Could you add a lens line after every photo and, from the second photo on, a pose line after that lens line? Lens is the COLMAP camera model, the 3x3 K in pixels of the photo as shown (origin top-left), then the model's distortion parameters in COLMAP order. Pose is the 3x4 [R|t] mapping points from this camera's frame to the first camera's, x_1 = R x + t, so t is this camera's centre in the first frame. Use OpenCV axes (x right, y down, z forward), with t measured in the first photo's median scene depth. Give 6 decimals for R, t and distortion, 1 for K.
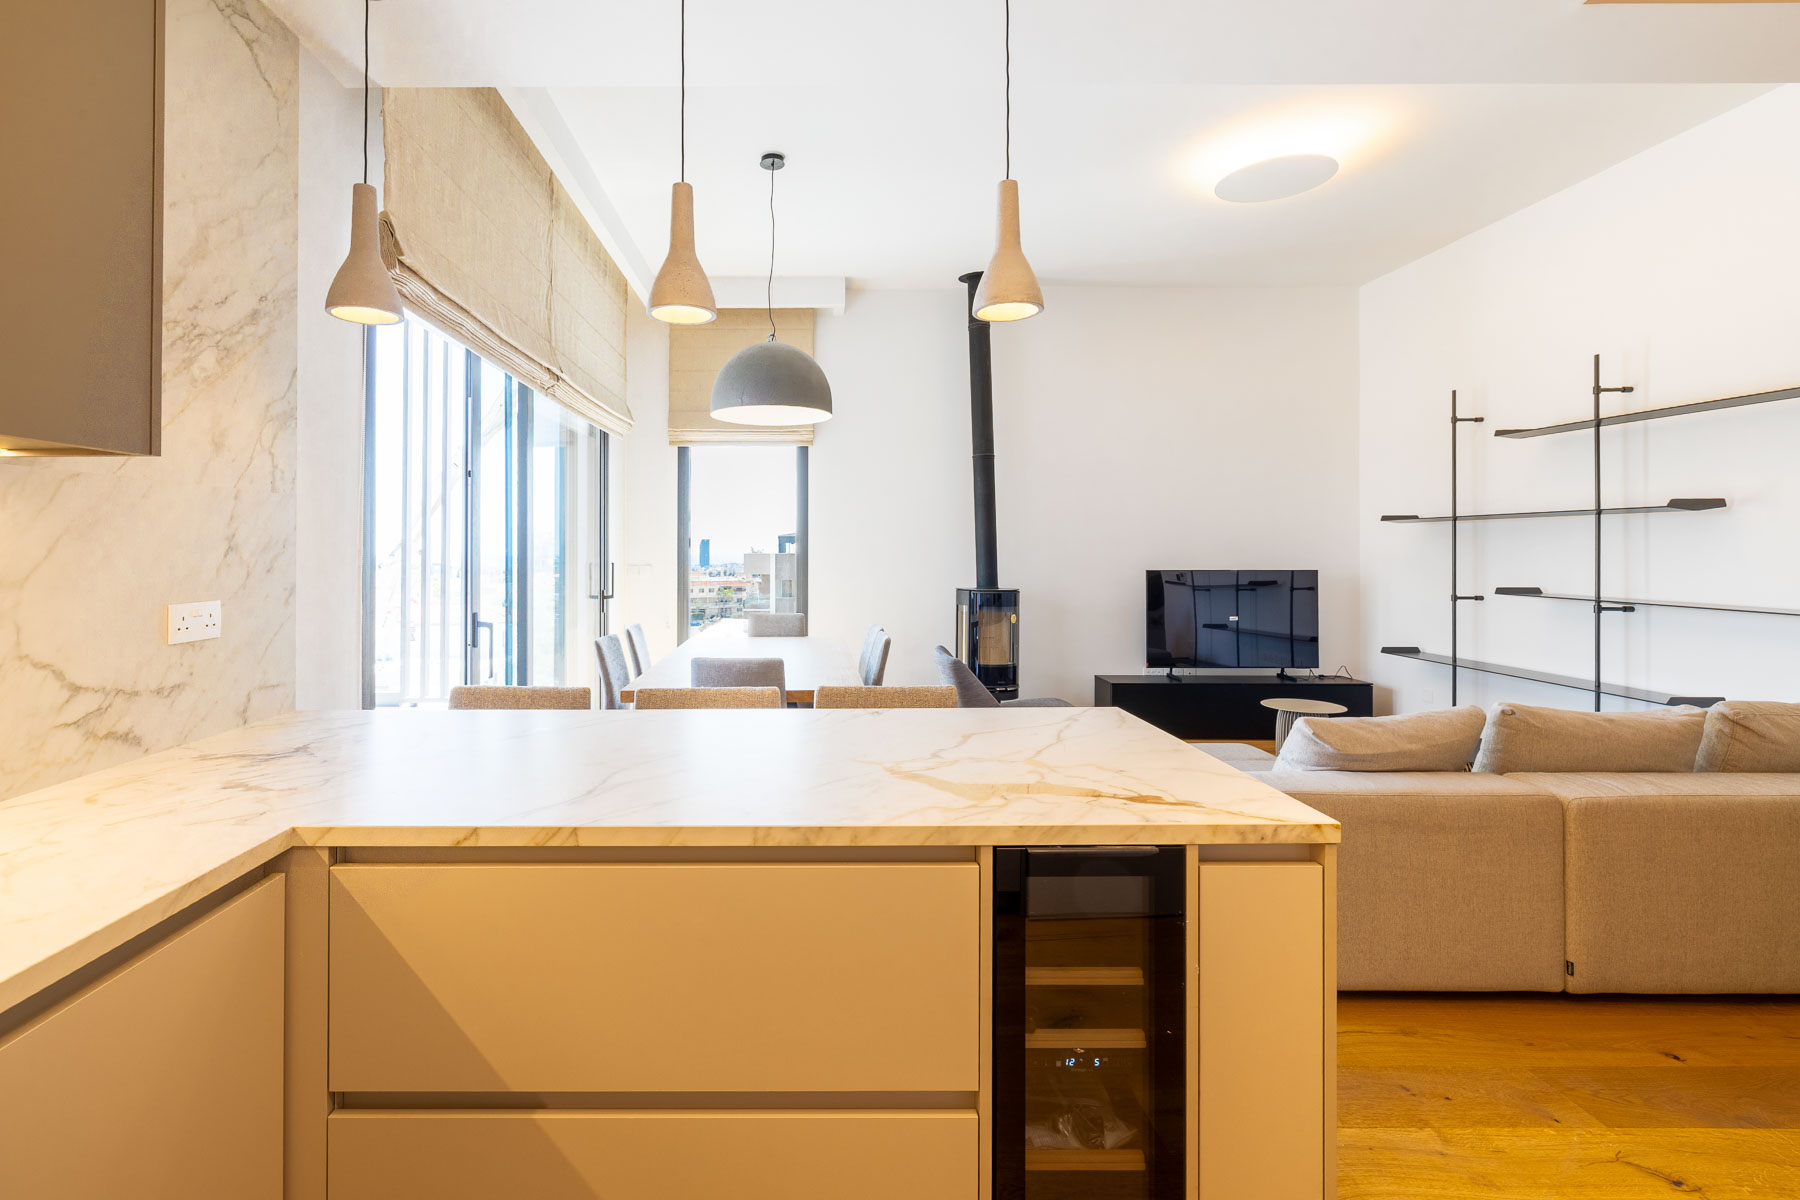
lens RADIAL K [[780.4, 0, 800.9], [0, 780.4, 547.2], [0, 0, 1]] dist [0.009883, -0.000992]
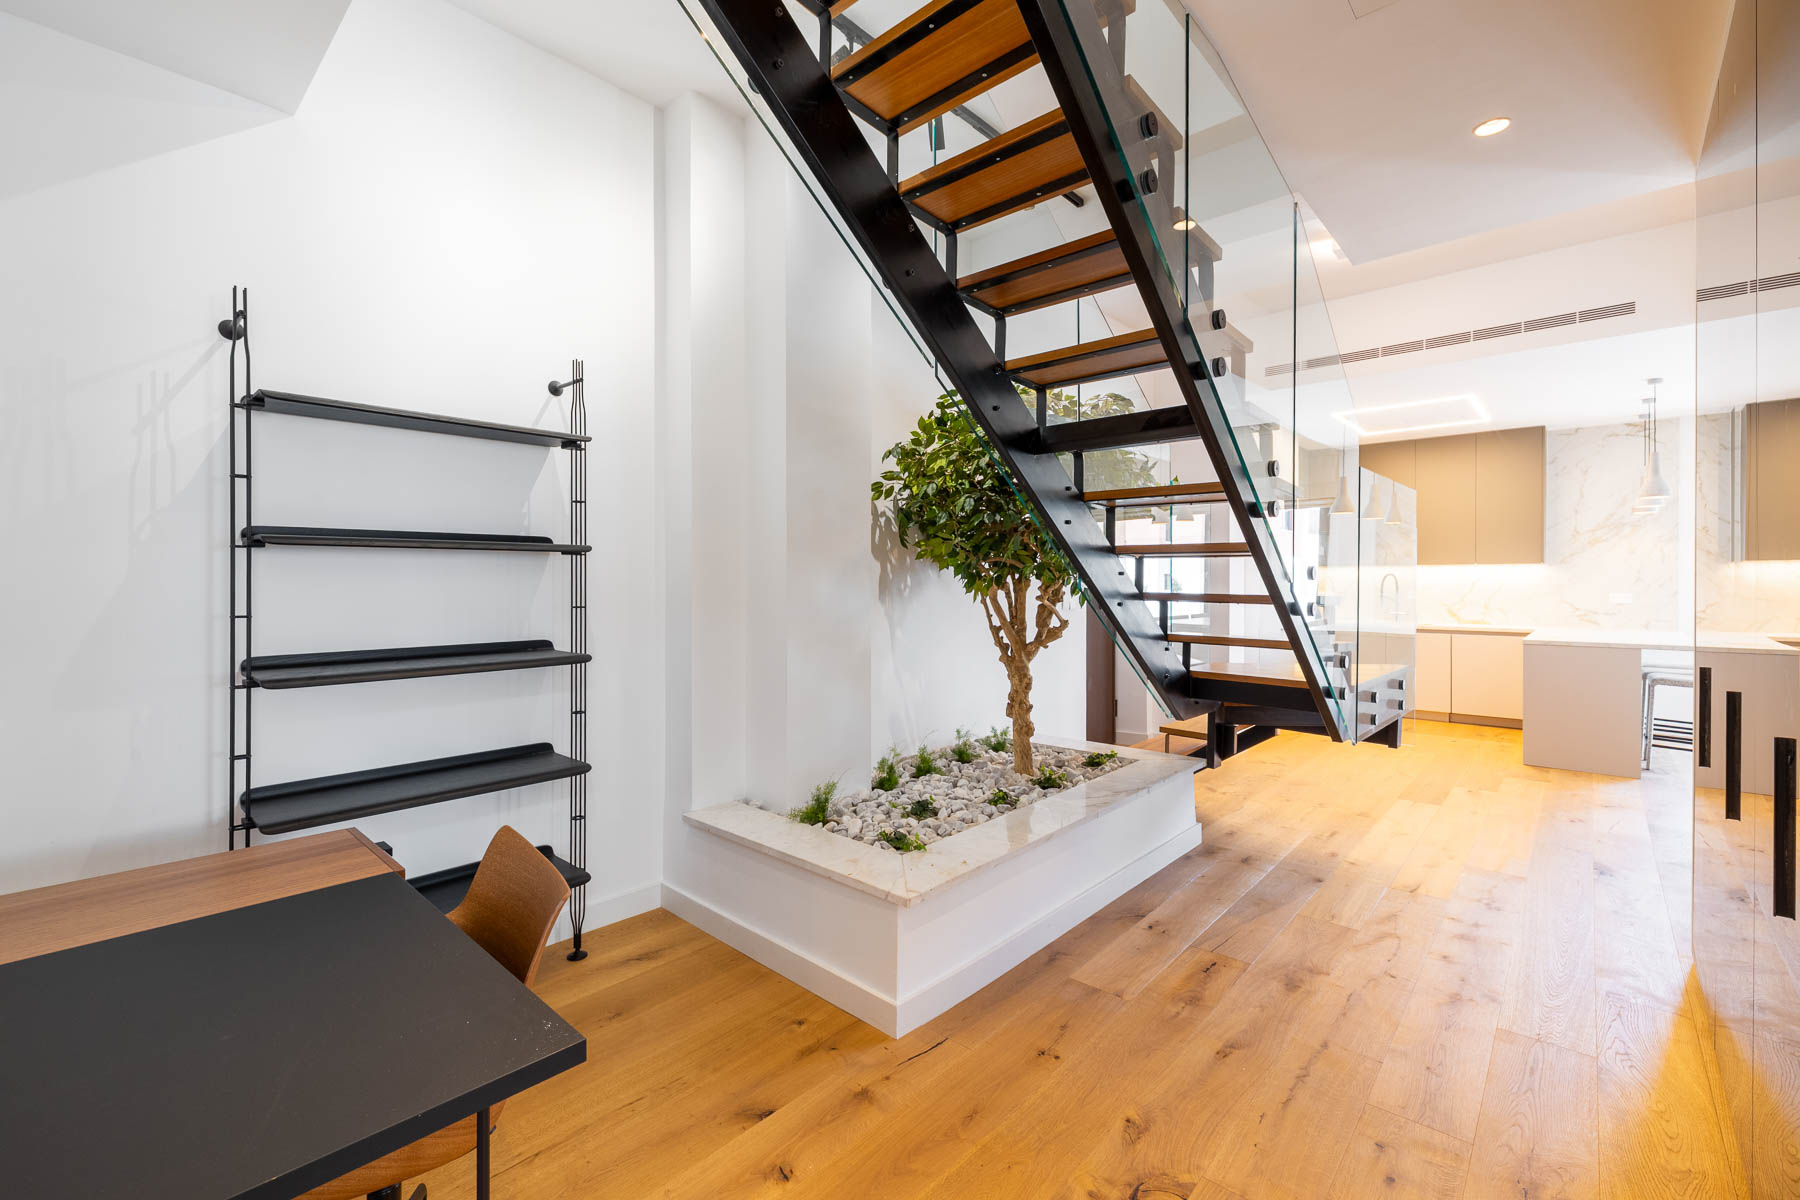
lens RADIAL K [[780.4, 0, 890.8], [0, 780.4, 585.8], [0, 0, 1]] dist [0.009883, -0.000992]
pose [[-0.676933, -0.006079, -0.736020, 3.400762], [-0.007170, 0.999973, -0.001665, 0.047888], [0.736010, 0.004151, -0.676958, 0.722824]]
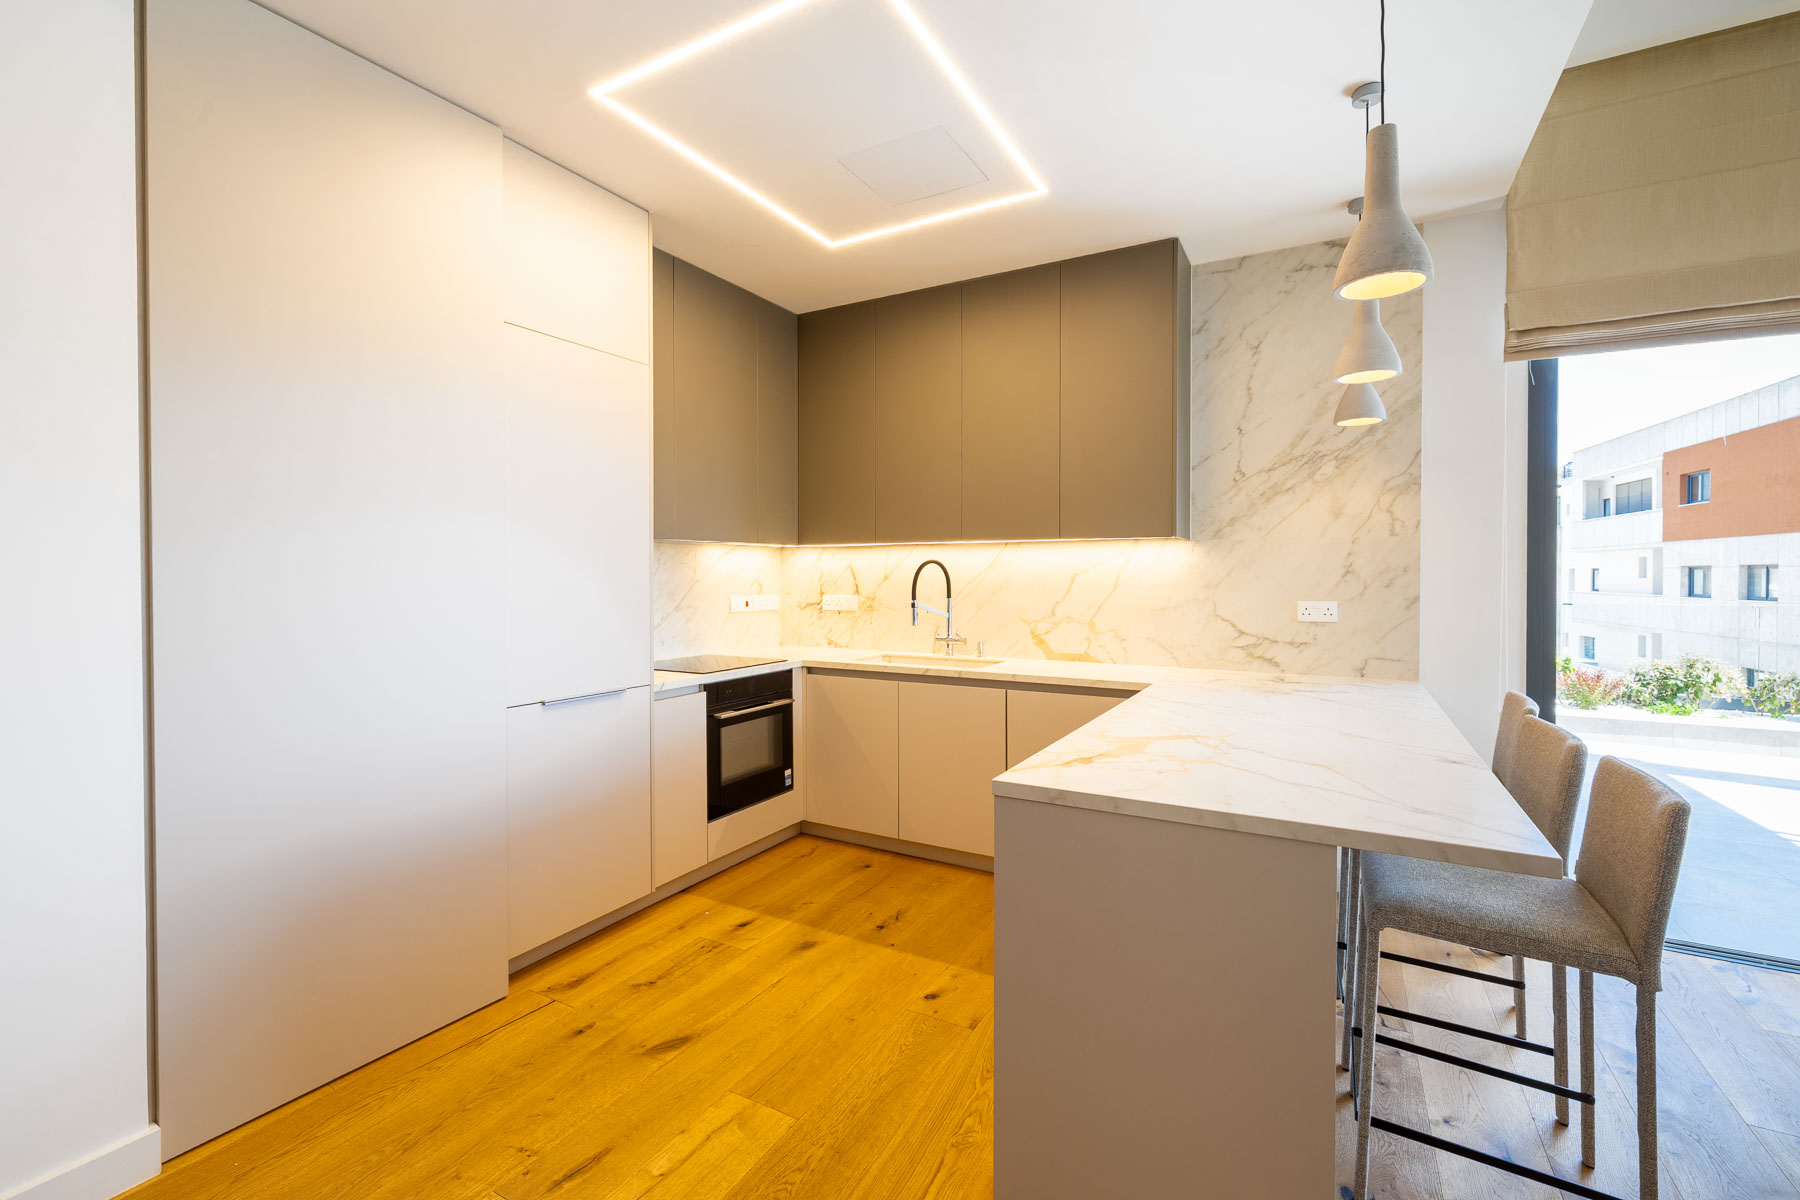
lens RADIAL K [[798.2, 0, 859.6], [0, 798.2, 582.6], [0, 0, 1]] dist [-0.002555, 0.001785]
pose [[-0.521570, 0.001722, -0.853207, 1.041214], [-0.004680, 0.999977, 0.004879, 0.016361], [0.853195, 0.006538, -0.521550, 0.785208]]
